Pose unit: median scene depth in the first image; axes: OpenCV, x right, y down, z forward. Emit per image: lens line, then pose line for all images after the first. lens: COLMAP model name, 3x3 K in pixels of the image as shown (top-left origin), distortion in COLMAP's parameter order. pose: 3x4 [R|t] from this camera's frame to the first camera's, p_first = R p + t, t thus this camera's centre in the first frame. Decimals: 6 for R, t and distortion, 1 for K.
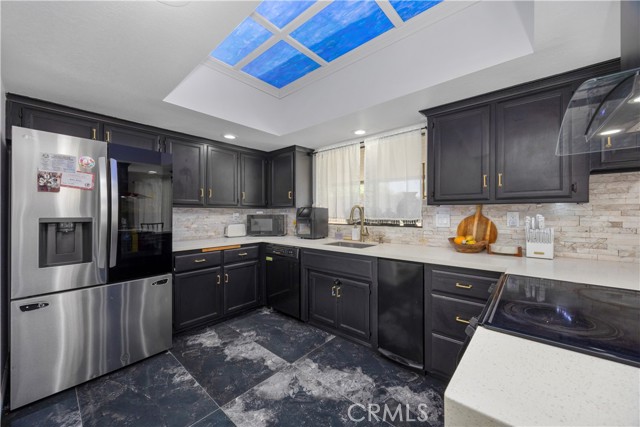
lens RADIAL K [[246.0, 0, 321.4], [0, 246.0, 212.4], [0, 0, 1]] dist [0.001869, 0.000369]
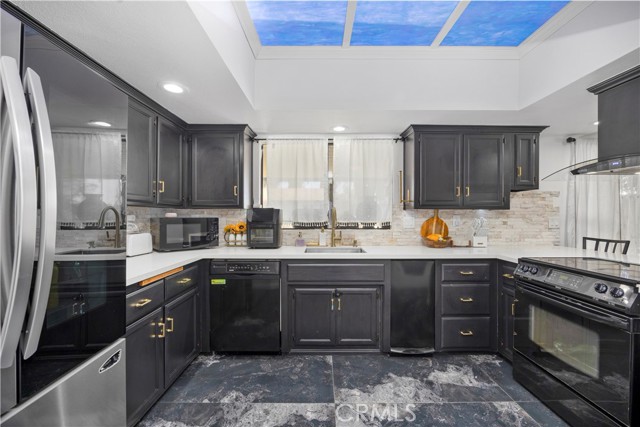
lens RADIAL K [[270.2, 0, 319.8], [0, 270.2, 214.2], [0, 0, 1]] dist [-0.007494, -0.000263]
pose [[0.746881, 0.005854, 0.664932, -0.667488], [-0.005707, 0.999981, -0.002392, 0.000312], [-0.664934, -0.002008, 0.746900, 0.334530]]
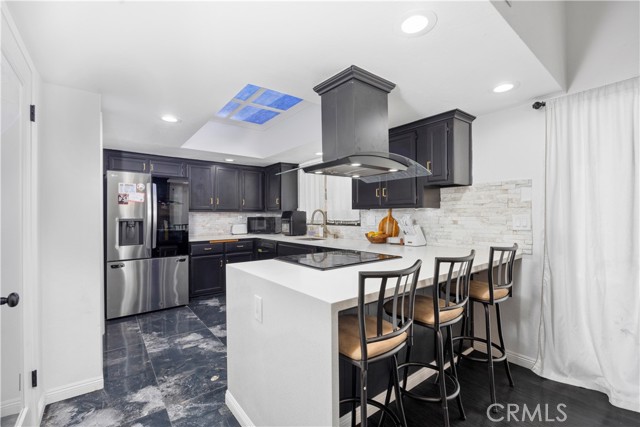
lens RADIAL K [[280.2, 0, 322.0], [0, 280.2, 214.6], [0, 0, 1]] dist [-0.012286, -0.000764]
pose [[0.983747, -0.004166, -0.179514, 0.505245], [0.003742, 0.999989, -0.002699, 0.003416], [0.179524, 0.001983, 0.983752, -0.539851]]
